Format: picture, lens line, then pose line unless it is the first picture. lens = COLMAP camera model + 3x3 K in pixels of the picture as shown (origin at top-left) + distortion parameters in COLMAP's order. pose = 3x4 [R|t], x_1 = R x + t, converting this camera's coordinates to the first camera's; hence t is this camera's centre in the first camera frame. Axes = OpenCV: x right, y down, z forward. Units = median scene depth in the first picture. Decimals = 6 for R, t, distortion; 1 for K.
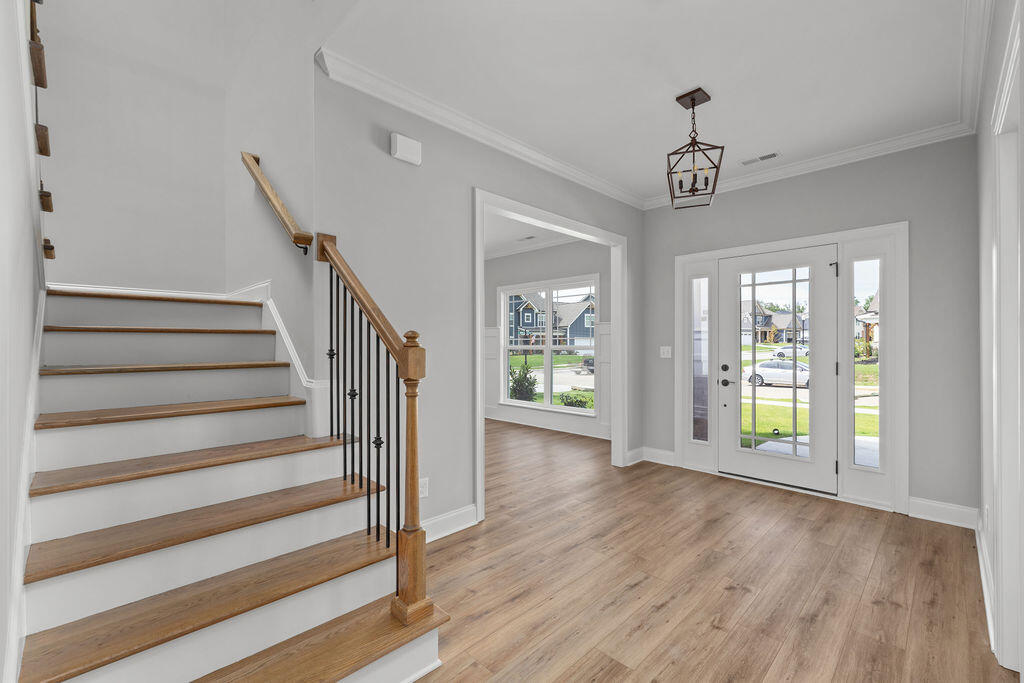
lens RADIAL K [[438.9, 0, 512.4], [0, 438.9, 341.5], [0, 0, 1]] dist [0.002533, 0.000217]
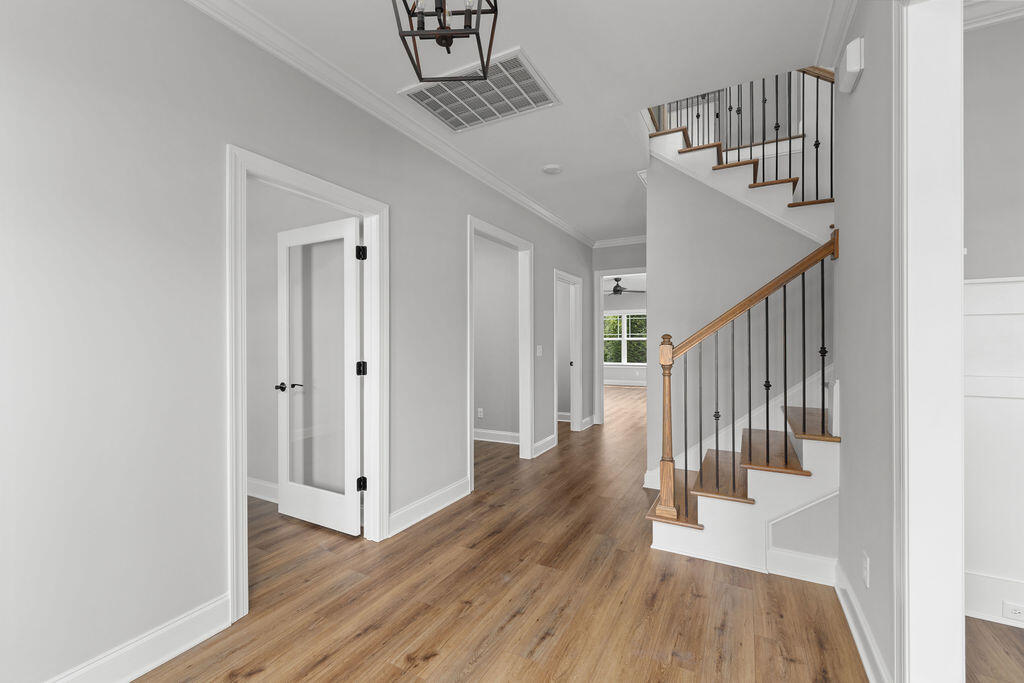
lens RADIAL K [[438.9, 0, 508.8], [0, 438.9, 342.2], [0, 0, 1]] dist [0.002533, 0.000217]
pose [[-0.960051, 0.003008, -0.279810, 0.624214], [0.003099, 0.999995, 0.000119, 0.000359], [0.279809, -0.000753, -0.960055, 1.936160]]
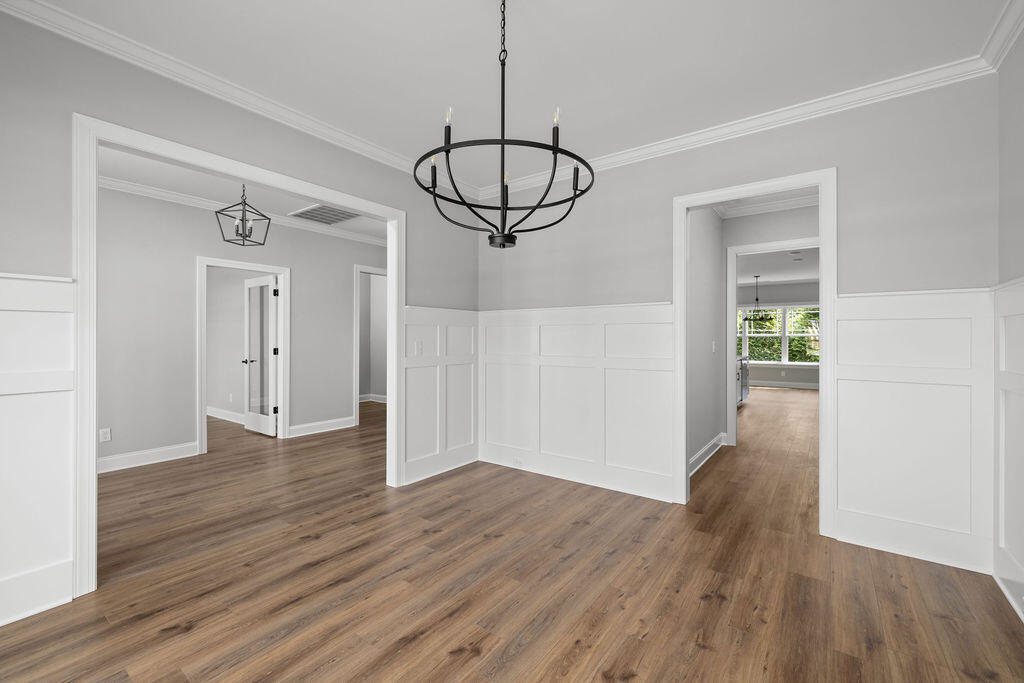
lens RADIAL K [[438.9, 0, 515.1], [0, 438.9, 340.2], [0, 0, 1]] dist [0.002533, 0.000217]
pose [[-0.986127, 0.002084, -0.165980, -0.535420], [0.002276, 0.999997, -0.000967, 0.021056], [0.165977, -0.001331, -0.986129, 3.735695]]
